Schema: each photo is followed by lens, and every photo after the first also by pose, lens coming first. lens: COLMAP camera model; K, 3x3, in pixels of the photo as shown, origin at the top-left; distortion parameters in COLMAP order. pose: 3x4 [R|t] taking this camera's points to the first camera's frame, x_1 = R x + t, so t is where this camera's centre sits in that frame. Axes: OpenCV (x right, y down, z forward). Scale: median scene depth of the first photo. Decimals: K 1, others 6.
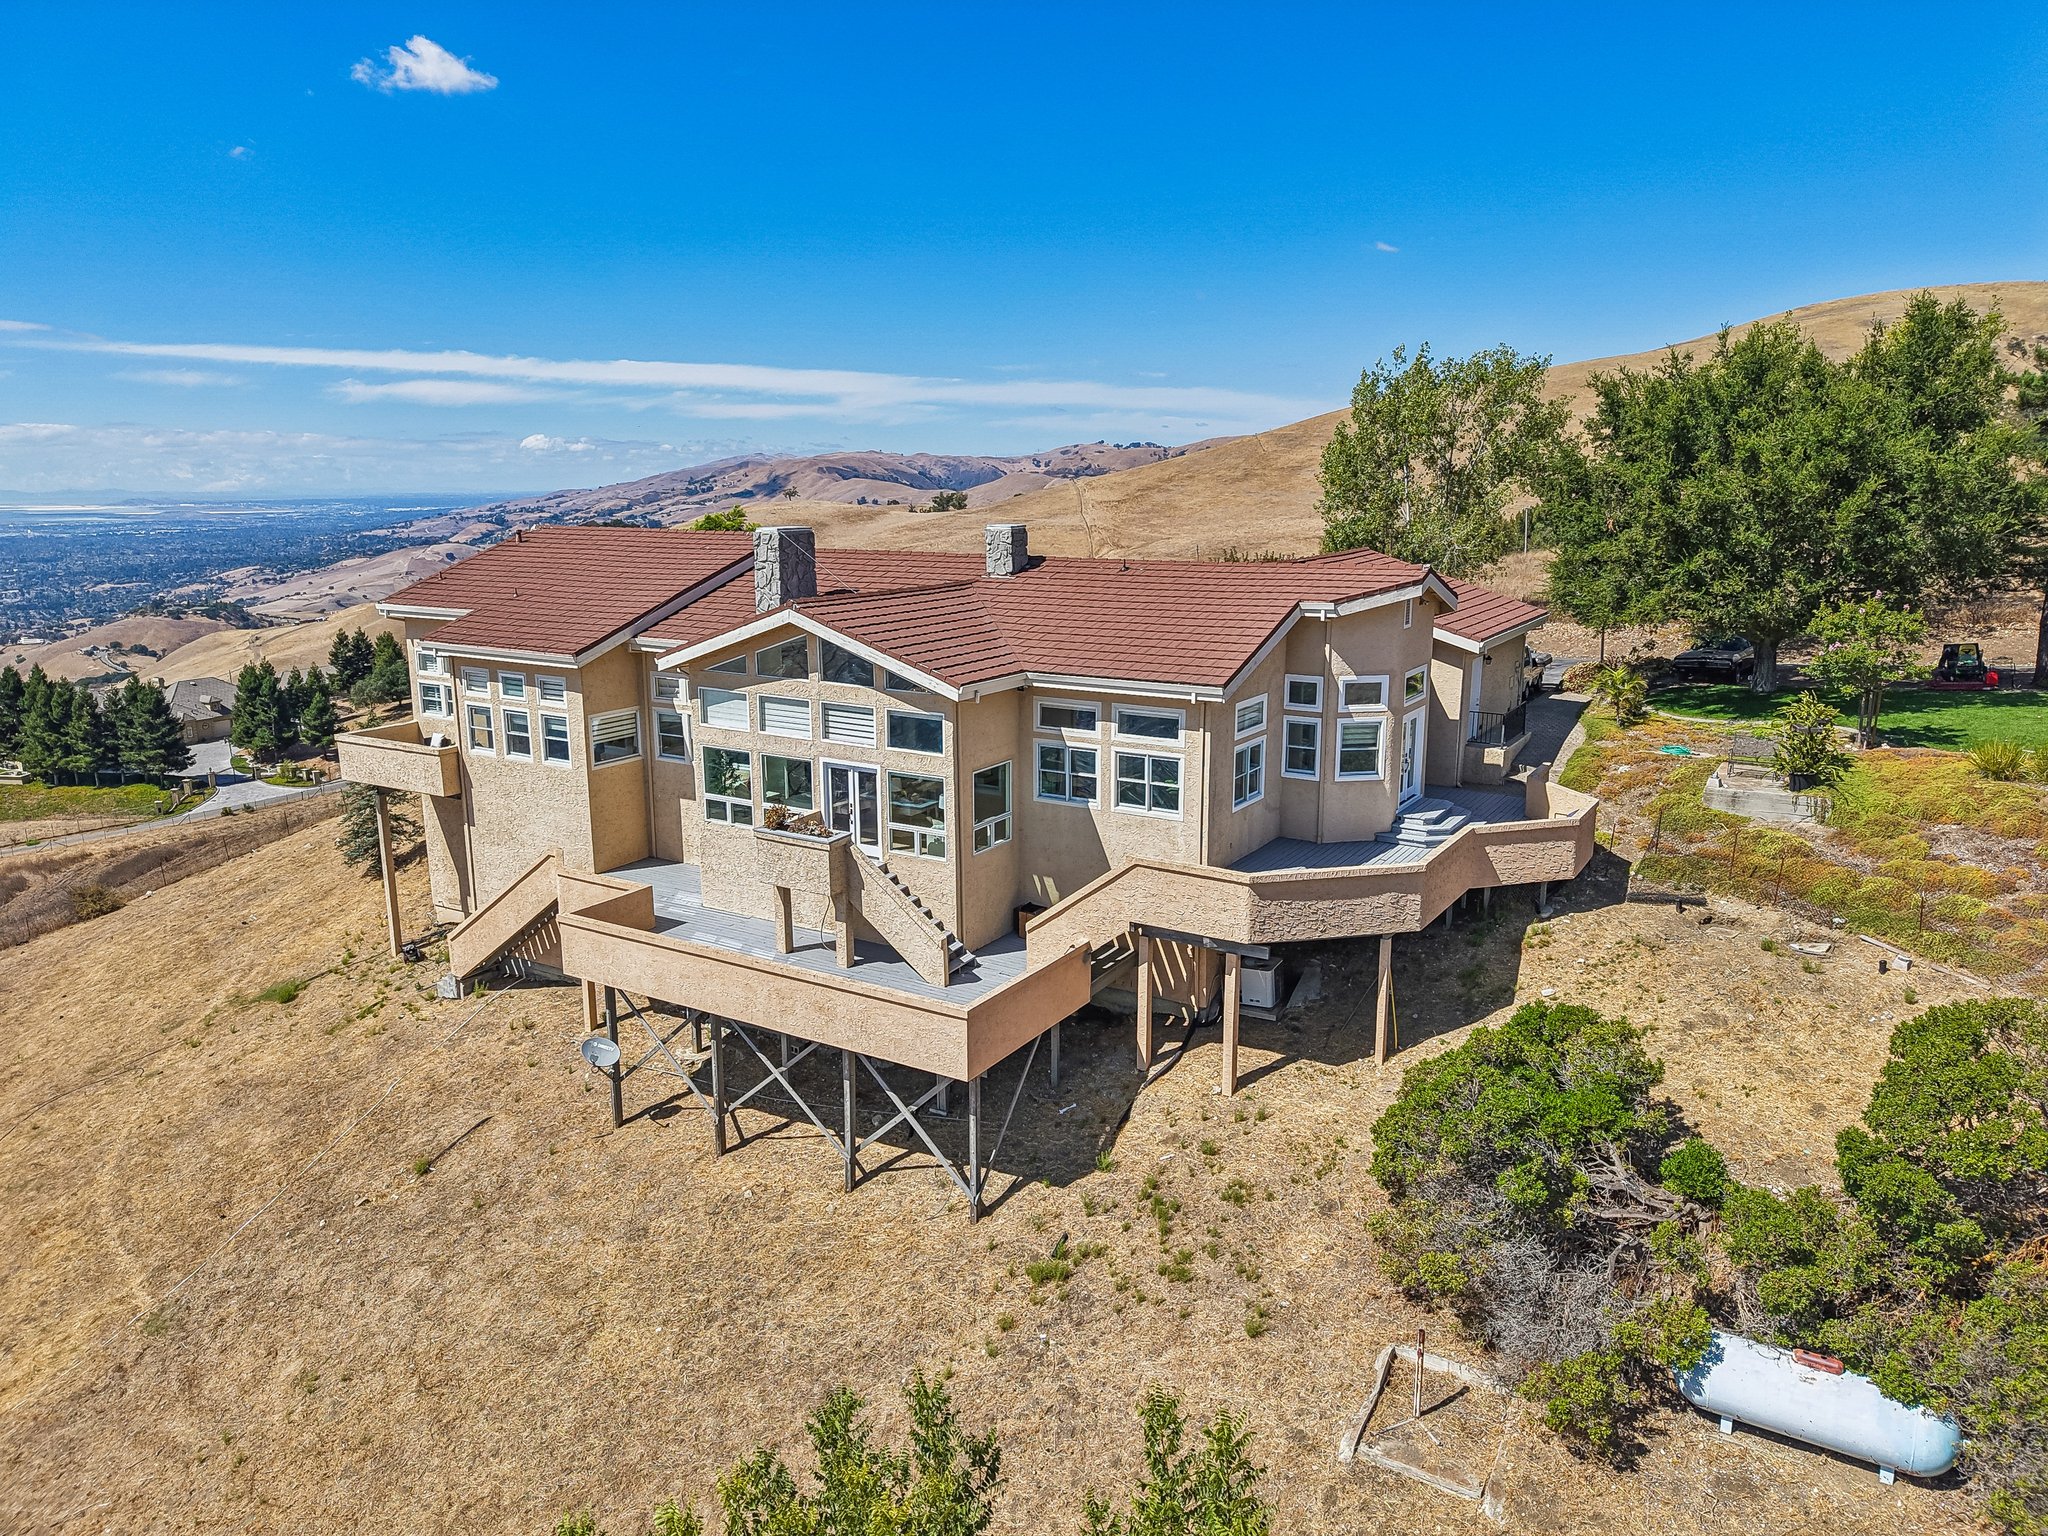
lens RADIAL K [[1377.4, 0, 1021.6], [0, 1377.4, 772.3], [0, 0, 1]] dist [0.012012, -0.007530]
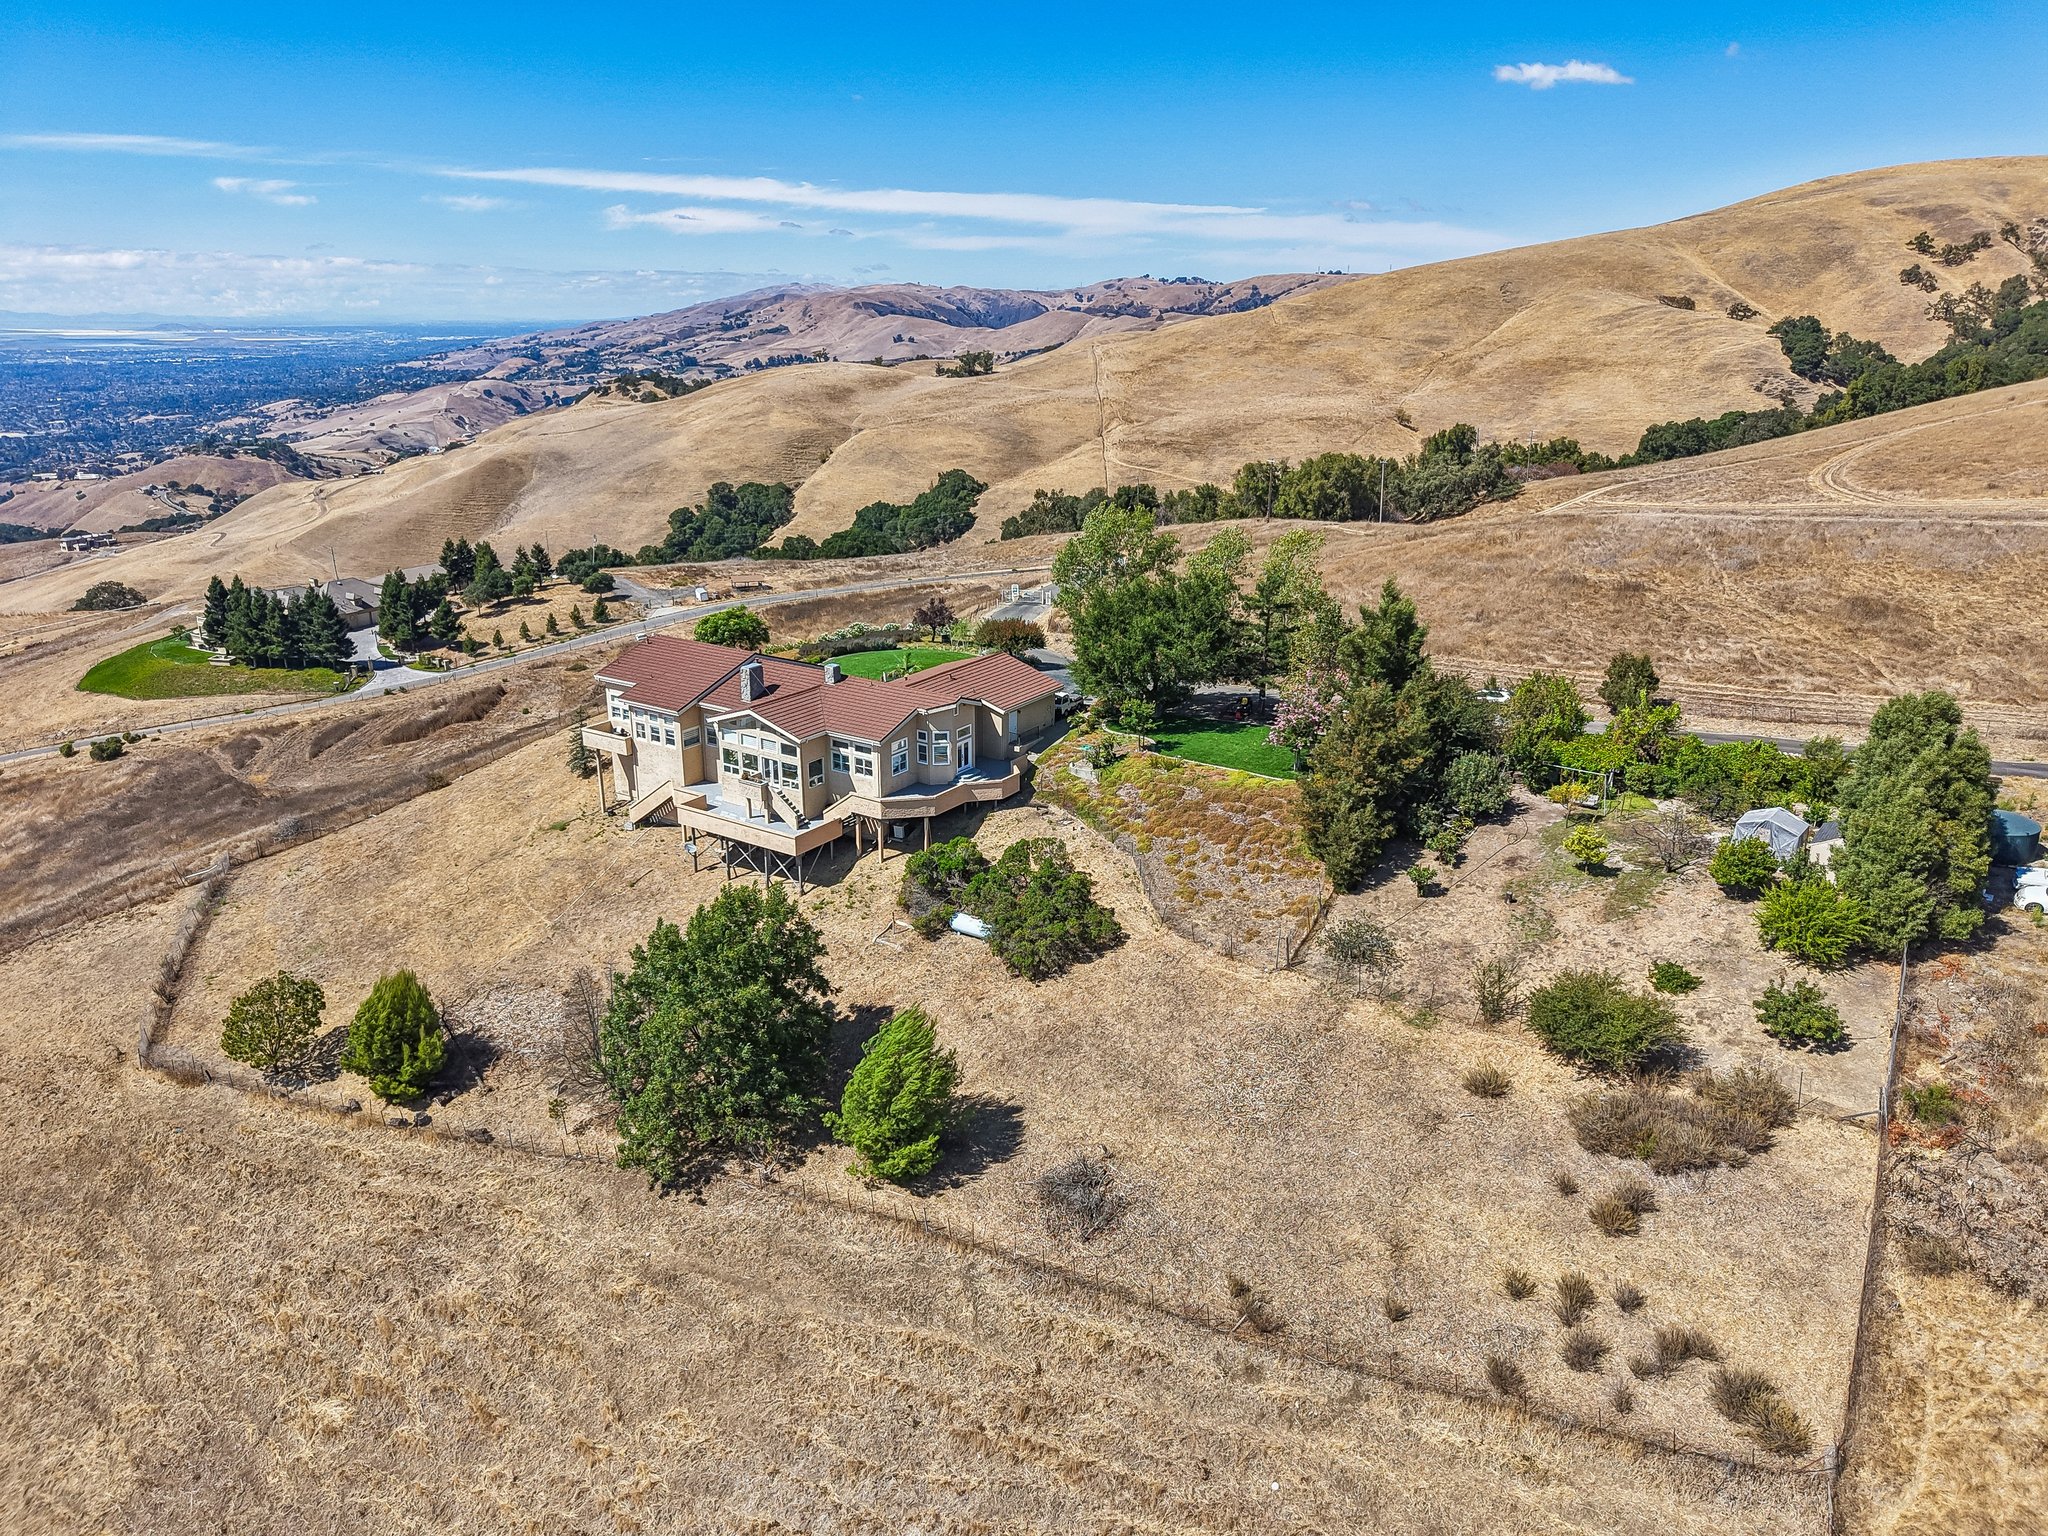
lens RADIAL K [[1379.2, 0, 1021.3], [0, 1379.2, 770.6], [0, 0, 1]] dist [0.010462, -0.006742]
pose [[0.999480, 0.019280, -0.025840, 0.414949], [-0.016291, 0.993658, 0.111257, -0.263304], [0.027821, -0.110778, 0.993456, -1.638702]]
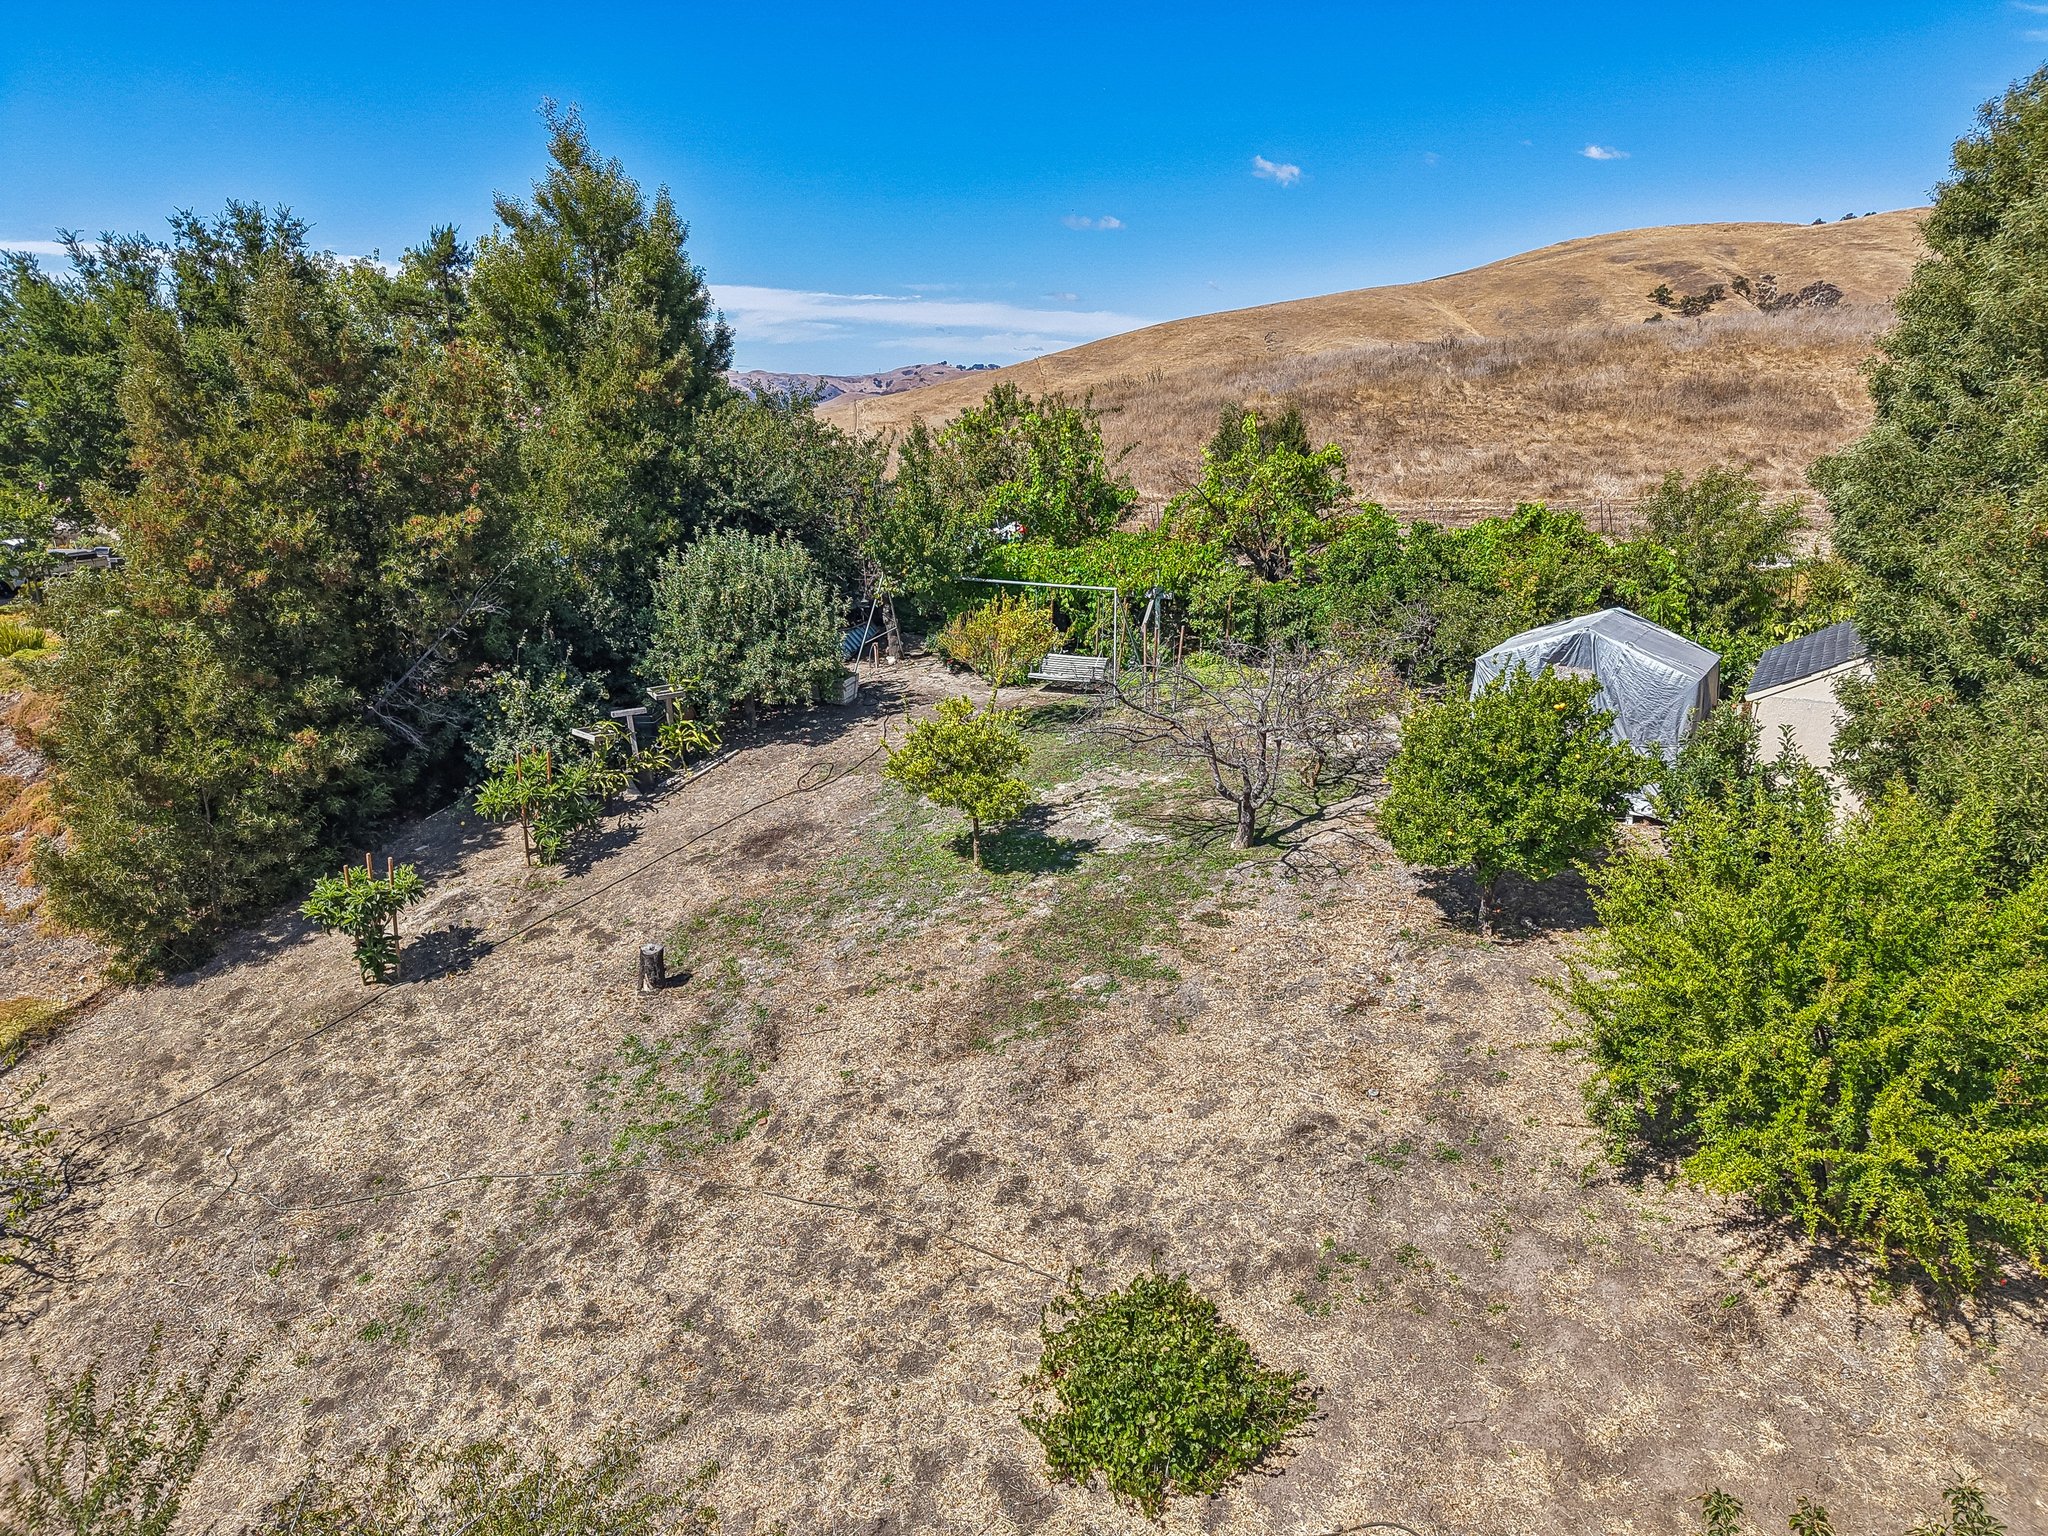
lens RADIAL K [[1383.7, 0, 1024.0], [0, 1383.7, 768.0], [0, 0, 1]] dist [0.012637, -0.002847]
pose [[0.994147, -0.013241, 0.107217, 1.171324], [0.007967, 0.998744, 0.049473, 0.038835], [-0.107737, -0.048329, 0.993004, -0.140959]]
